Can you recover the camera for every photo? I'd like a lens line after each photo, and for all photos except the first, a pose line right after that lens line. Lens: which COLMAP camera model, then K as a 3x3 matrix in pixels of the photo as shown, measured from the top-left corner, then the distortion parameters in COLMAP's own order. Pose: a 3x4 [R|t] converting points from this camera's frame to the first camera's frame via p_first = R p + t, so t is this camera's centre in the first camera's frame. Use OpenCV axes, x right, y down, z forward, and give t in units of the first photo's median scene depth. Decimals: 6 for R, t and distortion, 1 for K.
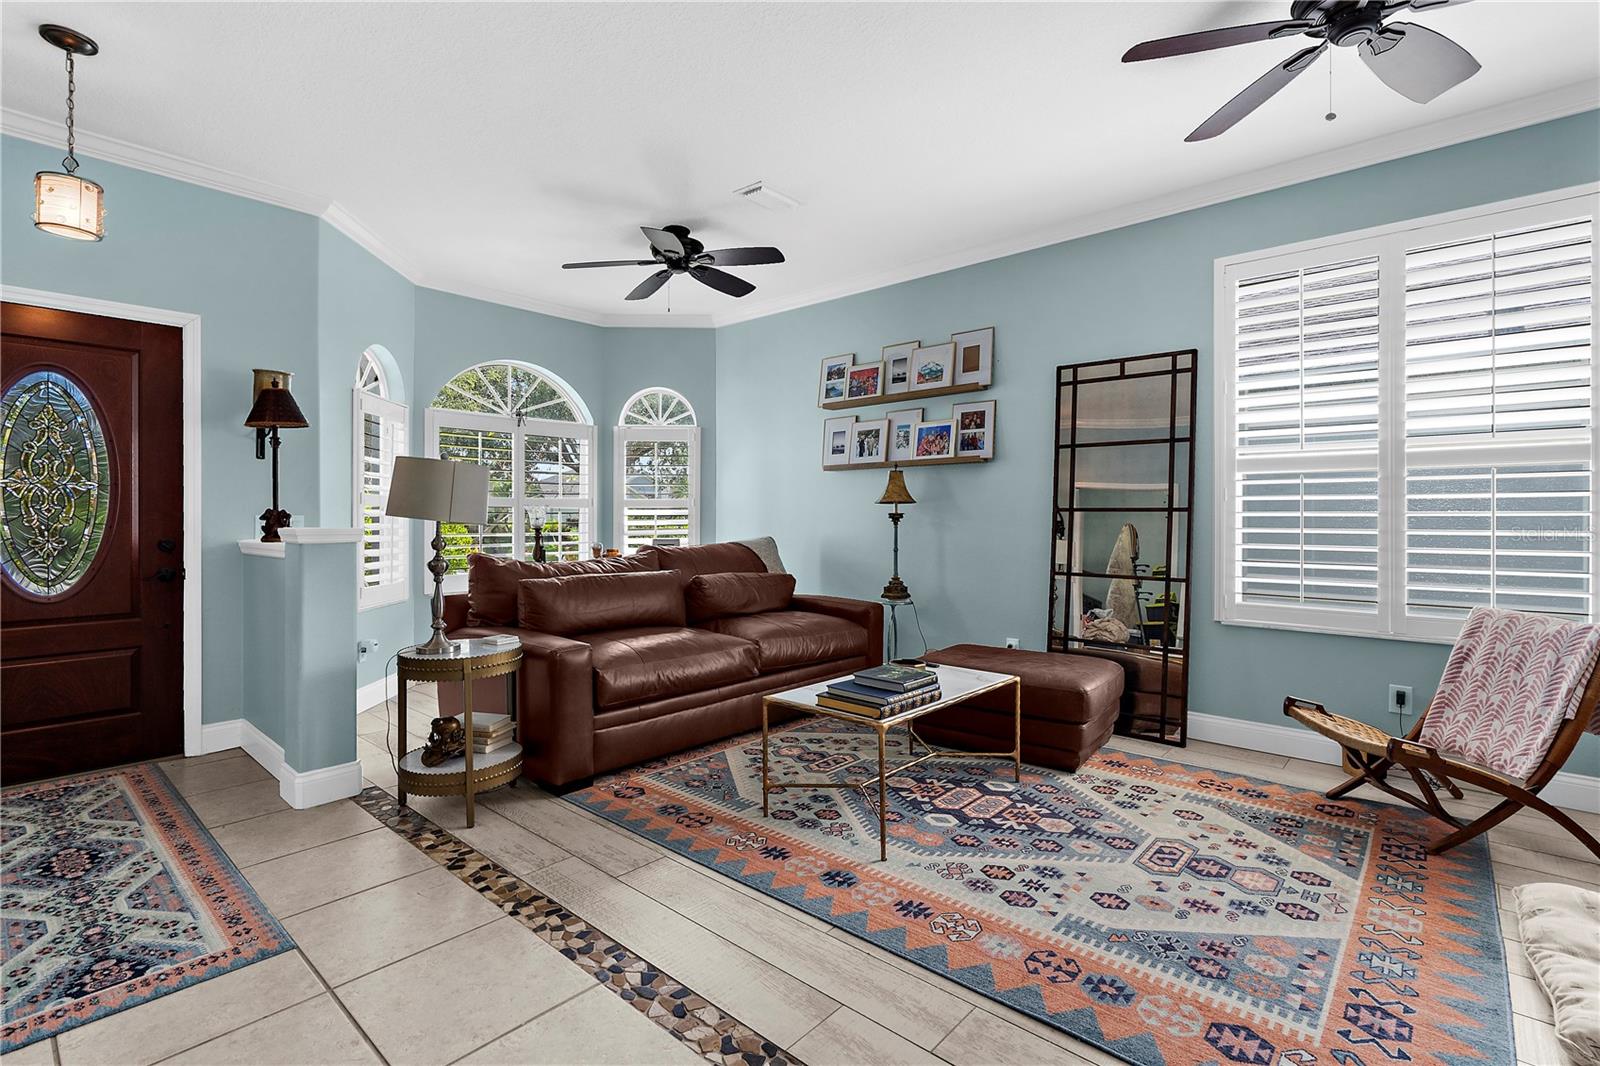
lens RADIAL K [[747.9, 0, 790.7], [0, 747.9, 516.6], [0, 0, 1]] dist [-0.000749, 0.001473]
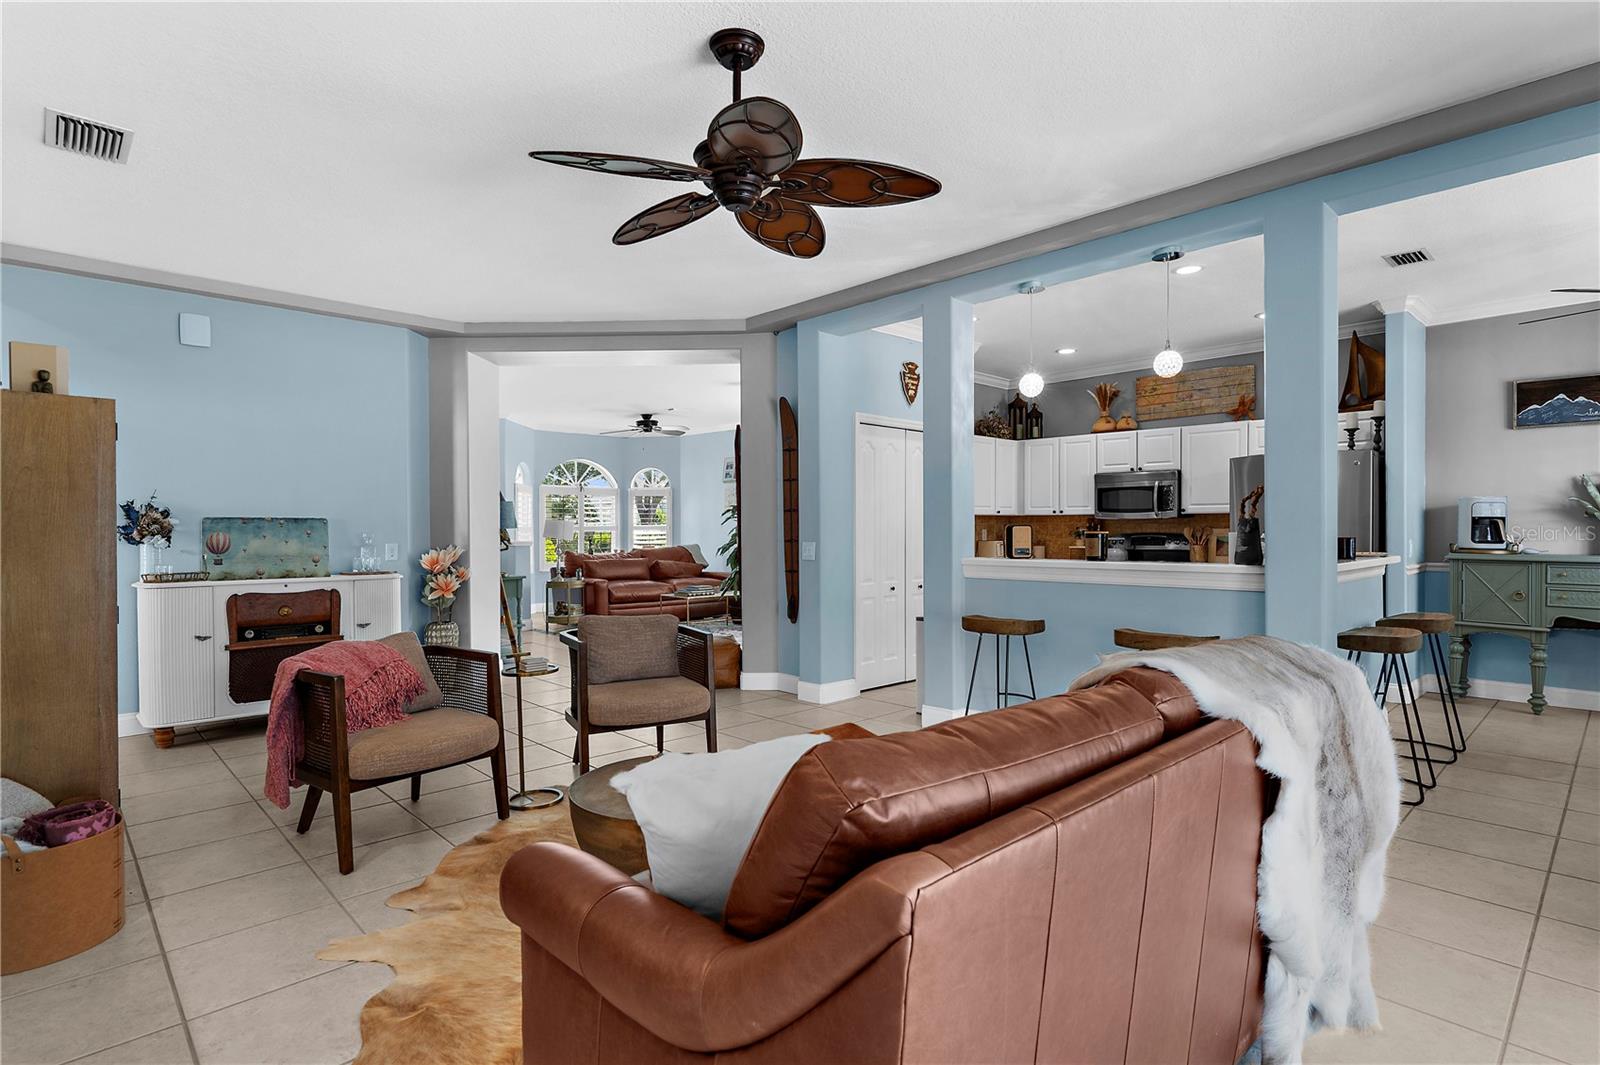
lens RADIAL K [[818.4, 0, 800.0], [0, 818.4, 532.5], [0, 0, 1]] dist [0.000502, 0.000136]
pose [[0.996994, -0.000213, -0.077475, 0.541818], [0.000698, 0.999980, 0.006229, -0.024372], [0.077472, -0.006264, 0.996975, -1.579107]]
